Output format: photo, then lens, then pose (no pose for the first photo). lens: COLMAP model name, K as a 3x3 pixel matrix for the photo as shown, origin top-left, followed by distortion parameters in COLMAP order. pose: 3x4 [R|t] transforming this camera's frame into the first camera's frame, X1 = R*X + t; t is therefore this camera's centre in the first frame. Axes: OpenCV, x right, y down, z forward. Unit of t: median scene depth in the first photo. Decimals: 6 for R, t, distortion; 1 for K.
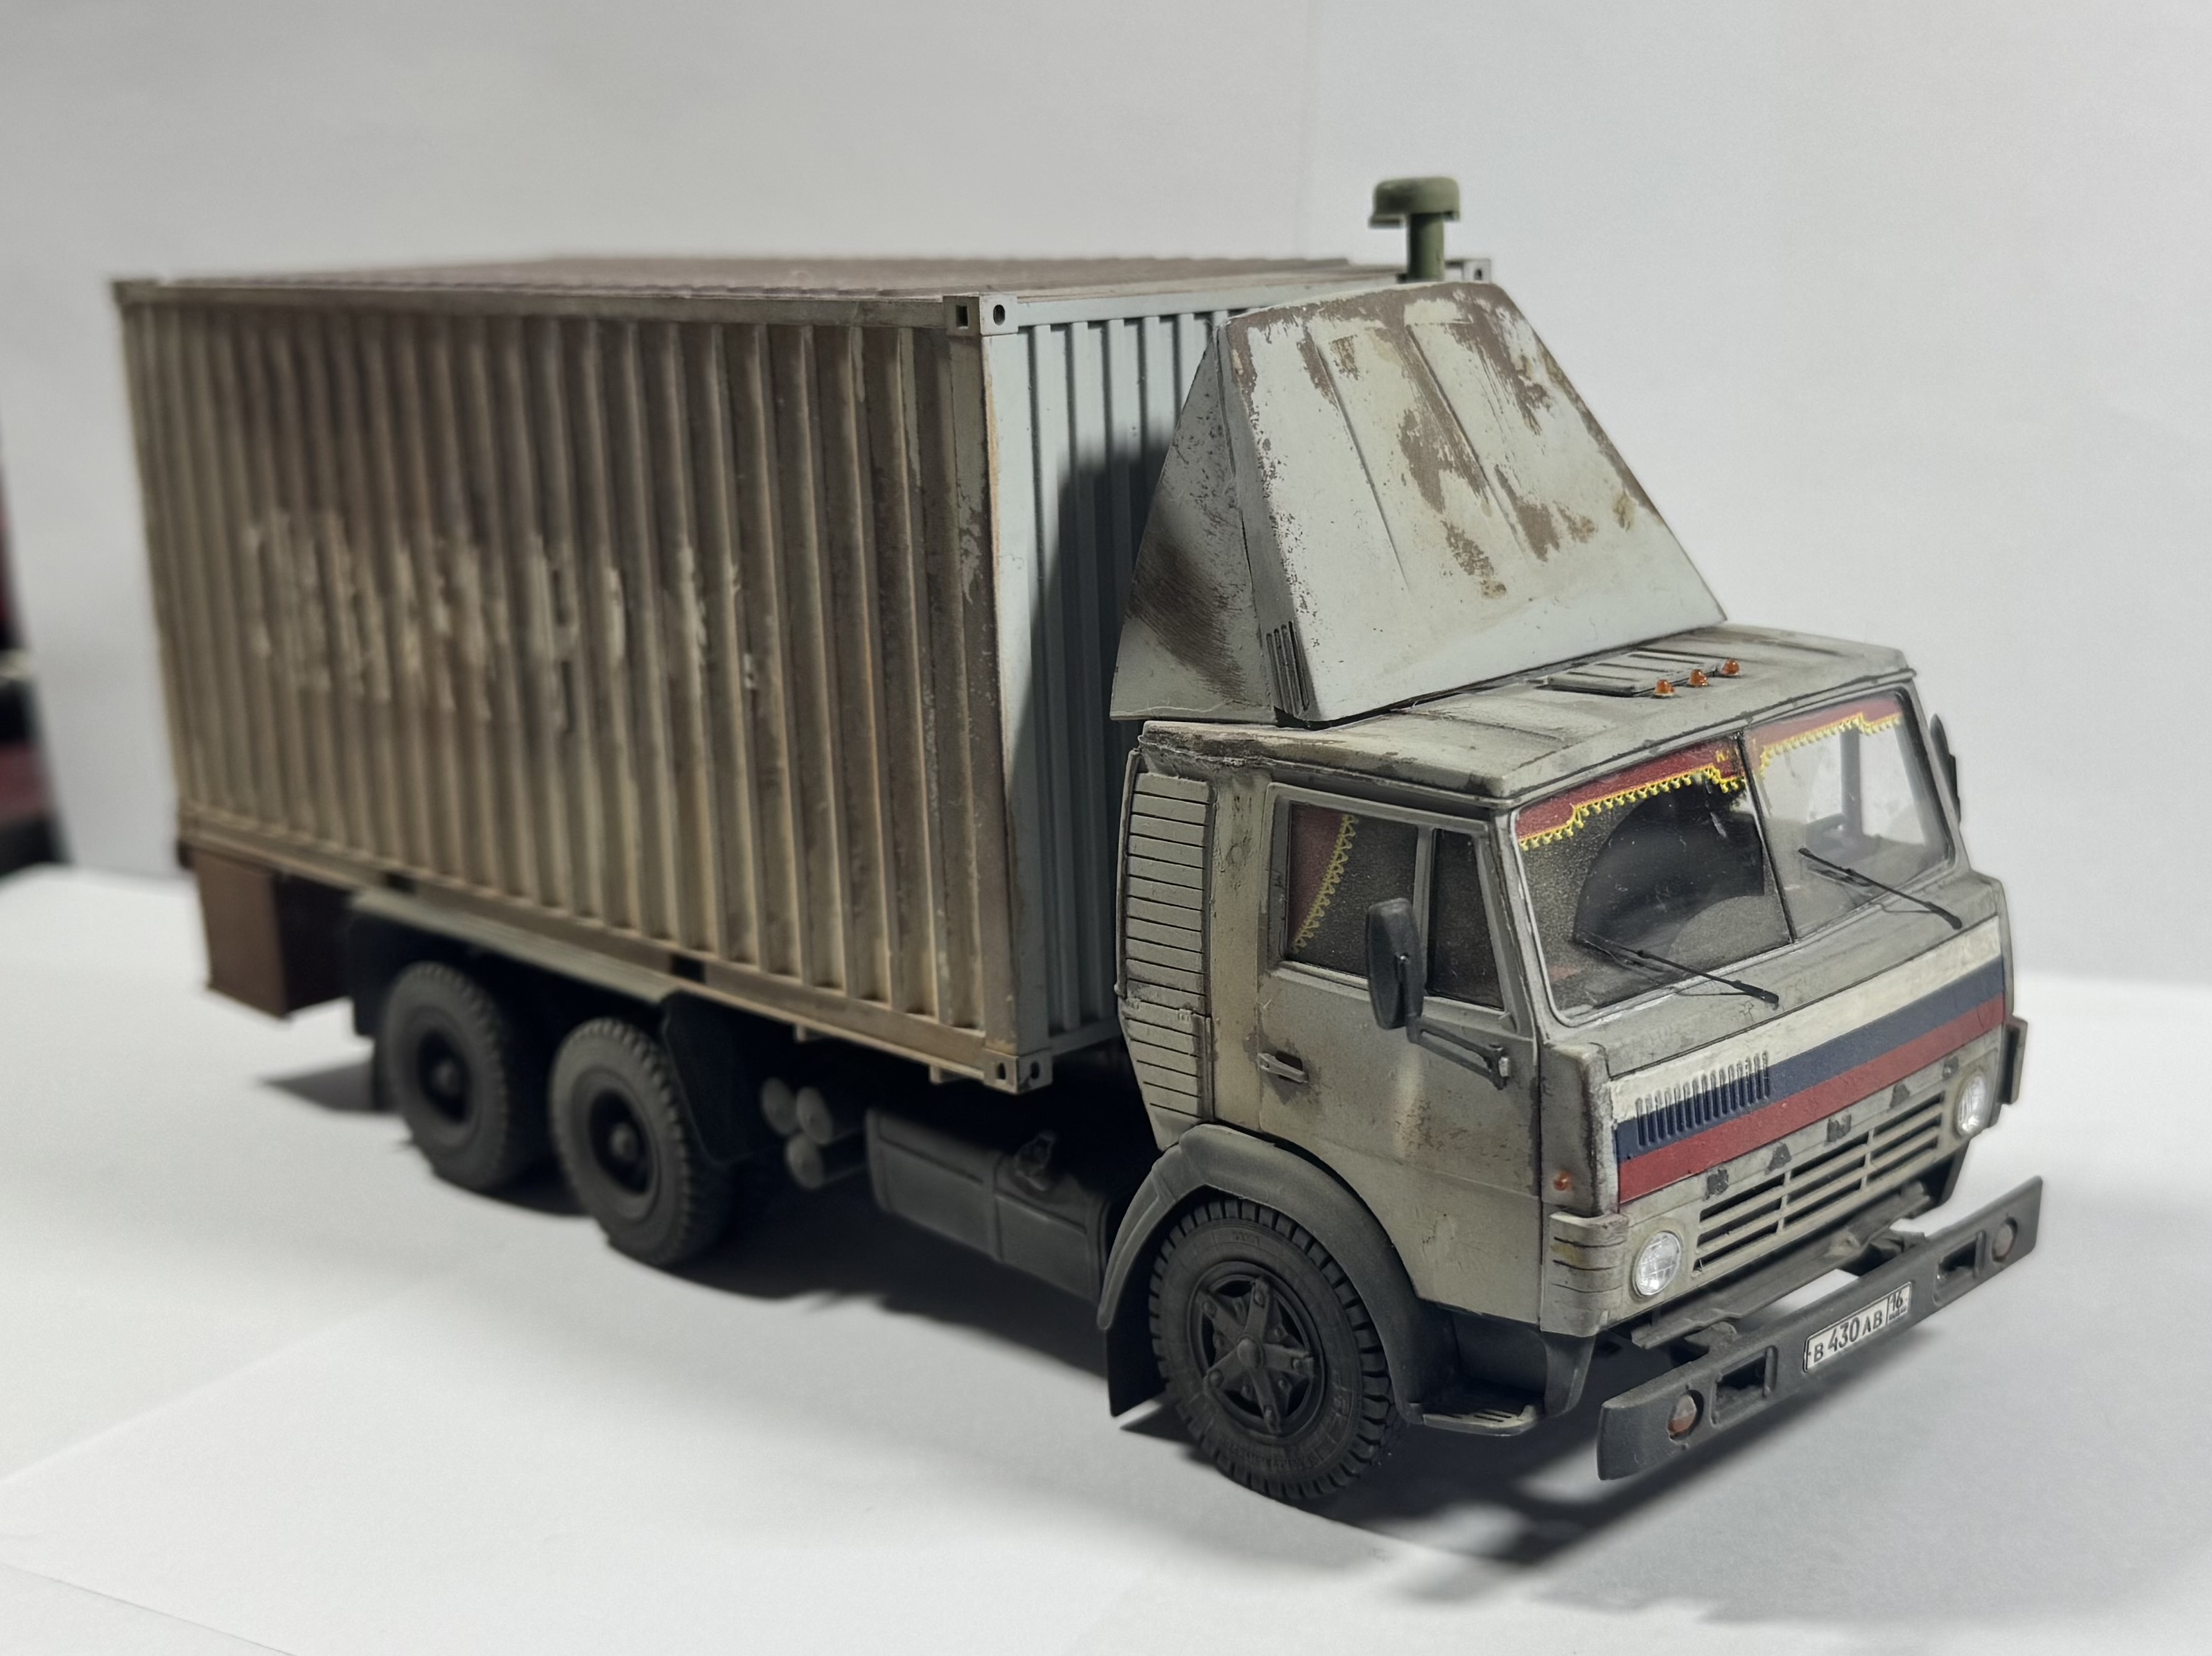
lens RADIAL K [[2939.9, 0, 1159.0], [0, 2939.9, 792.9], [0, 0, 1]] dist [0.097967, 0.000000]
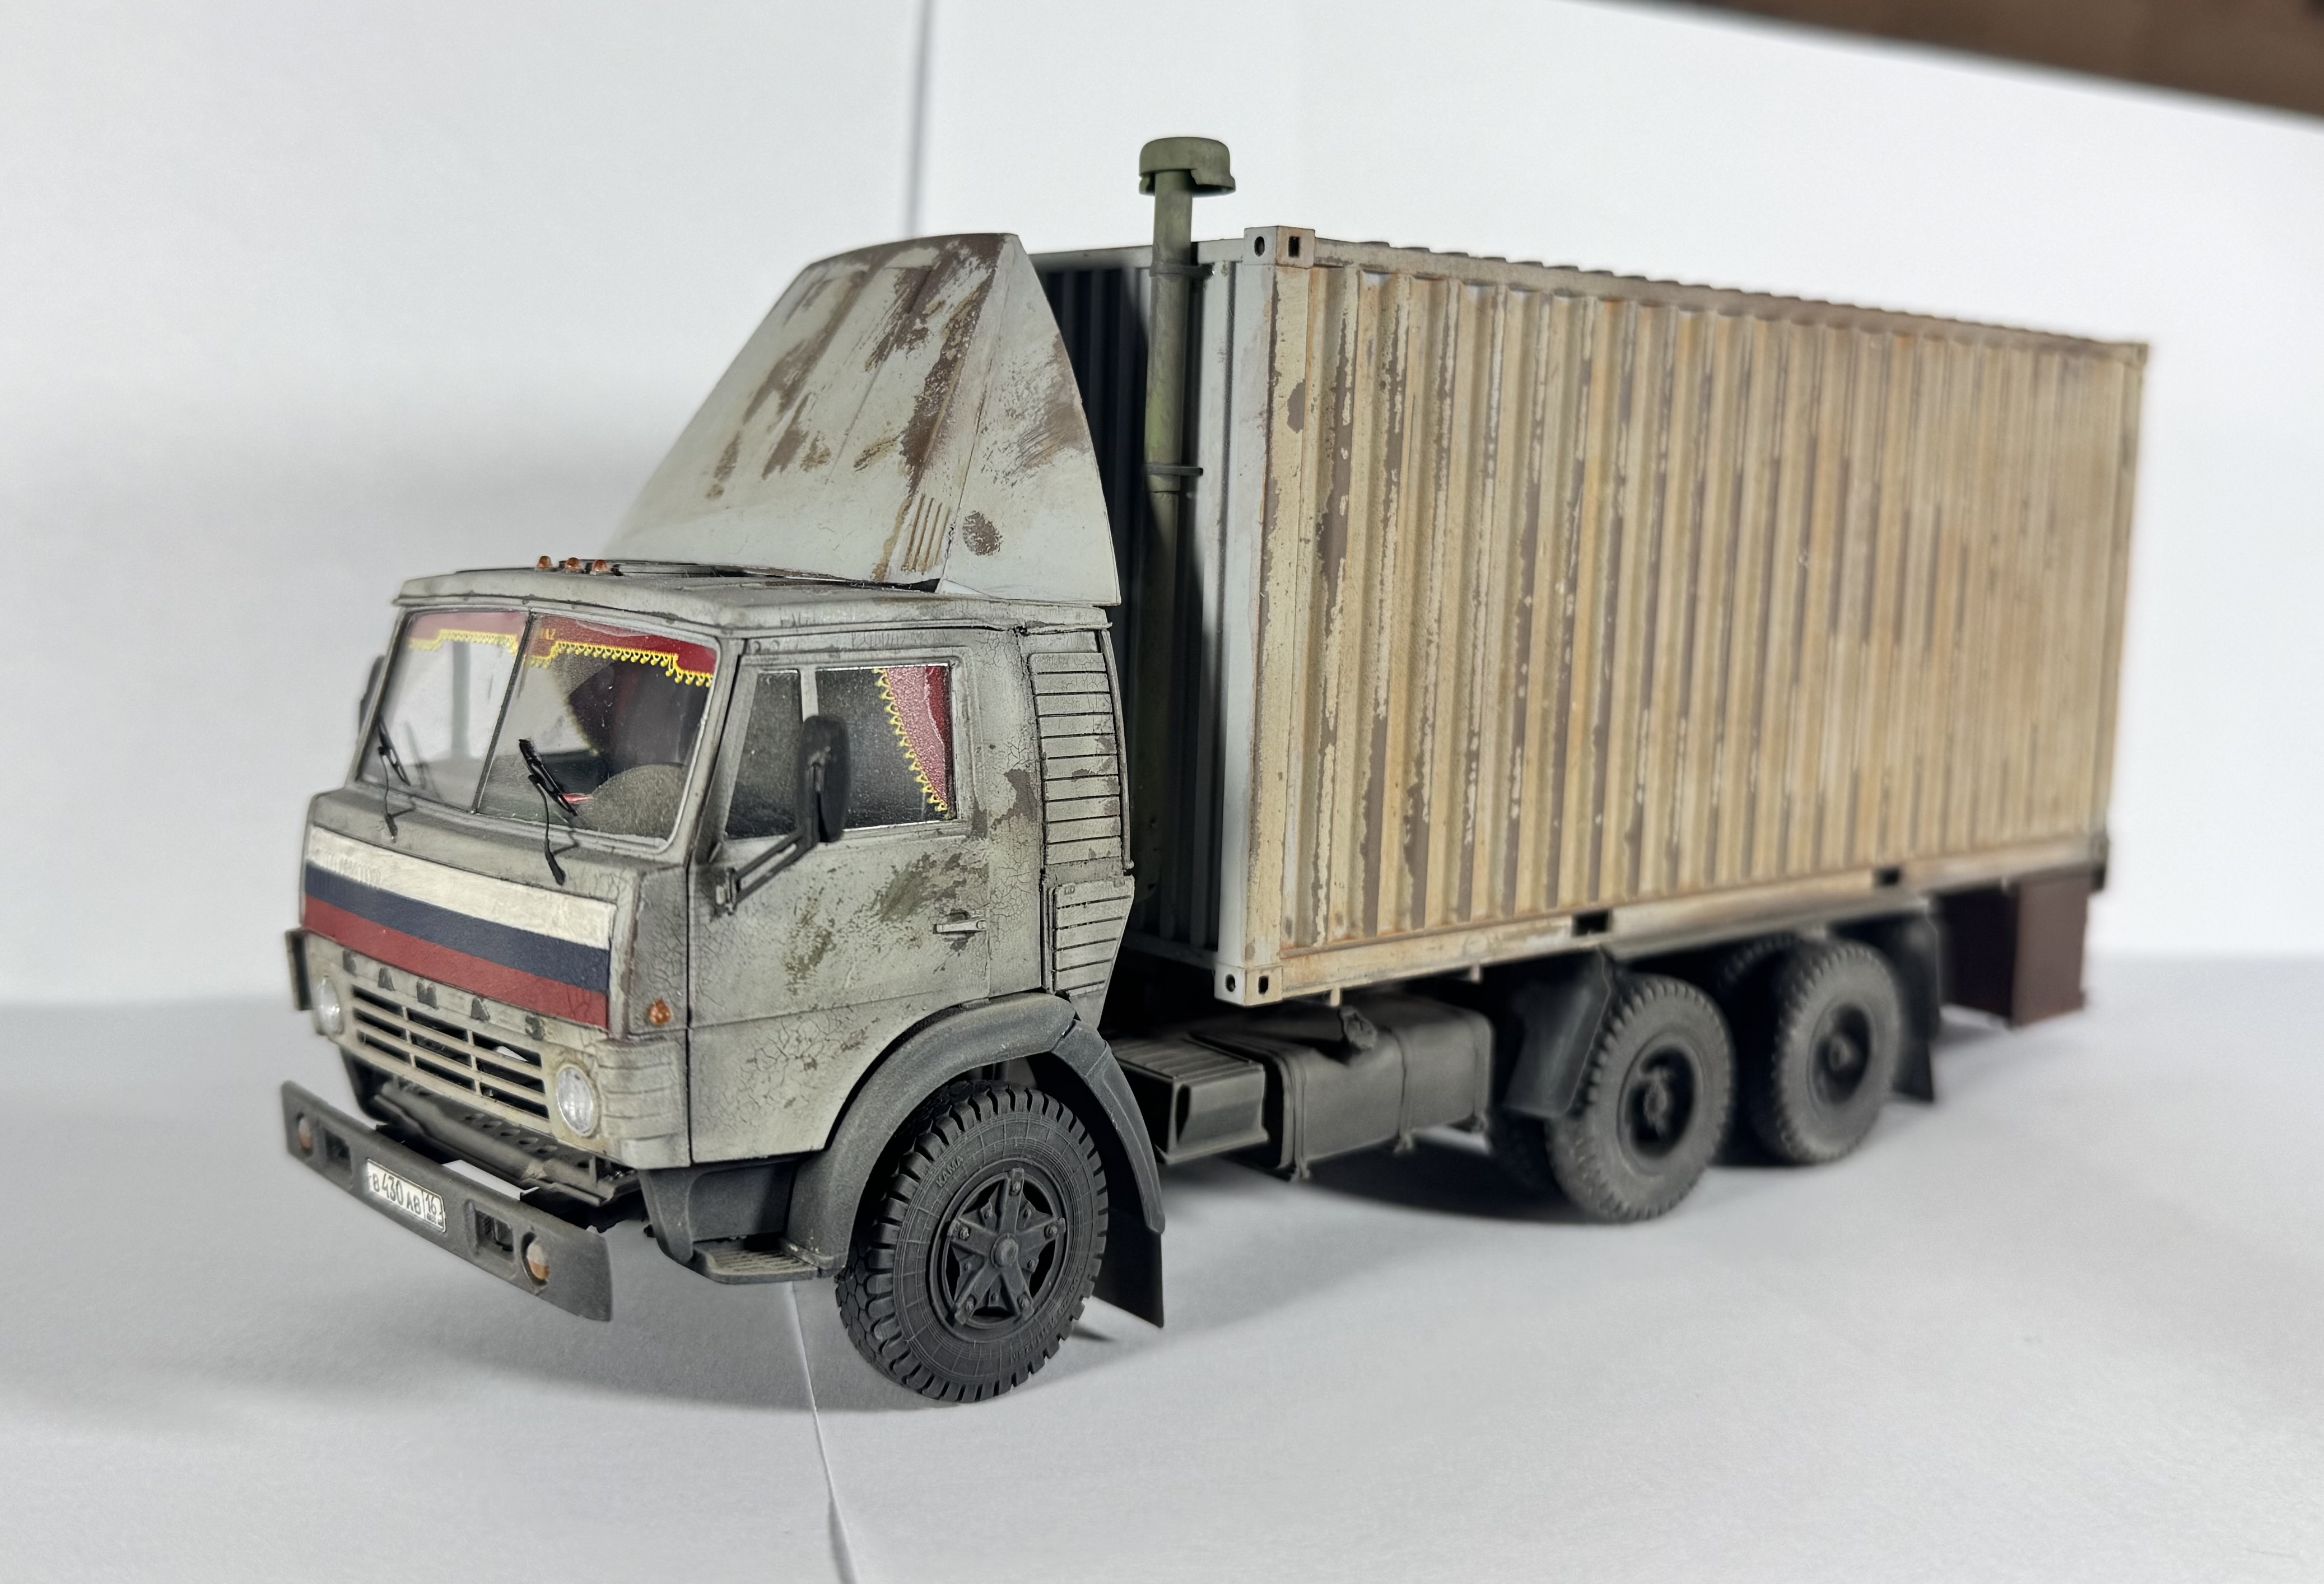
lens RADIAL K [[2311.1, 0, 1127.2], [0, 2311.1, 734.7], [0, 0, 1]] dist [0.087411, 0.000000]
pose [[-0.040744, 0.141220, -0.989139, 0.972222], [-0.252827, 0.956288, 0.146944, -0.148234], [0.966653, 0.256068, -0.003259, 1.171328]]
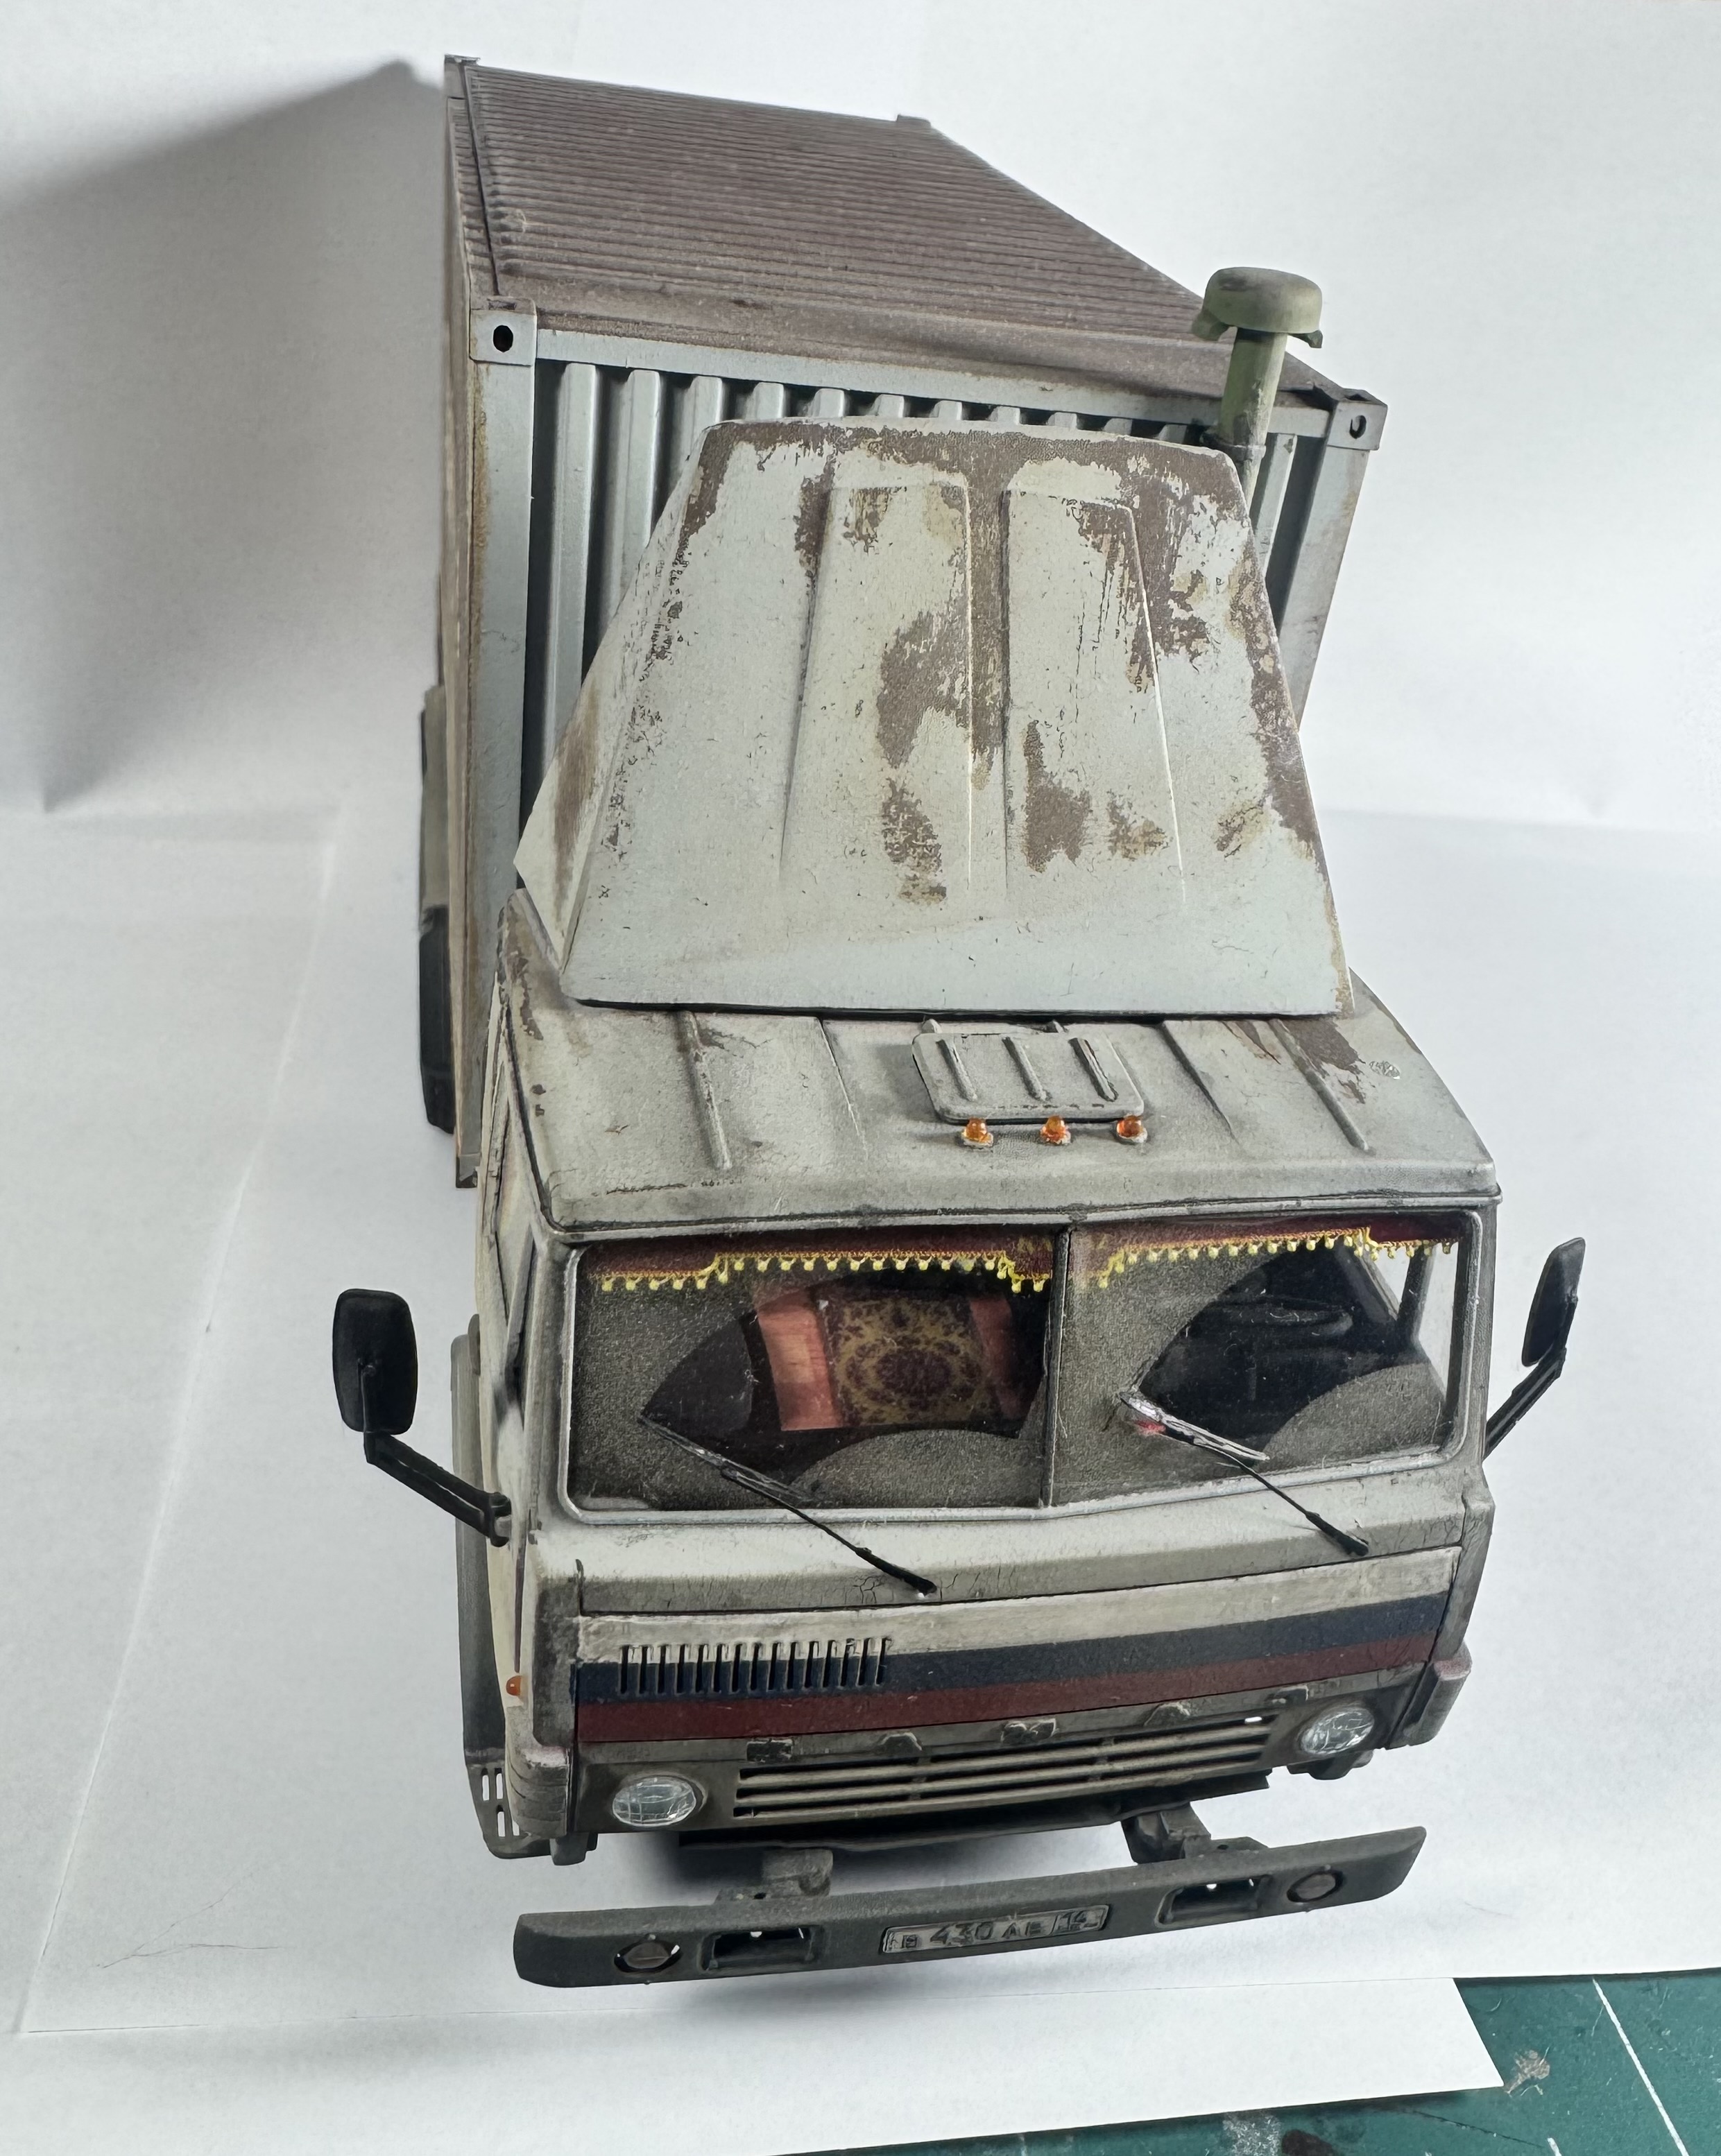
lens RADIAL K [[1947.6, 0, 924.1], [0, 1947.6, 1127.3], [0, 0, 1]] dist [-0.003080, 0.001576]
pose [[0.835712, 0.405416, -0.370436, 0.318577], [-0.274496, 0.892611, 0.357628, -0.190895], [0.475643, -0.197191, 0.857251, 0.566796]]
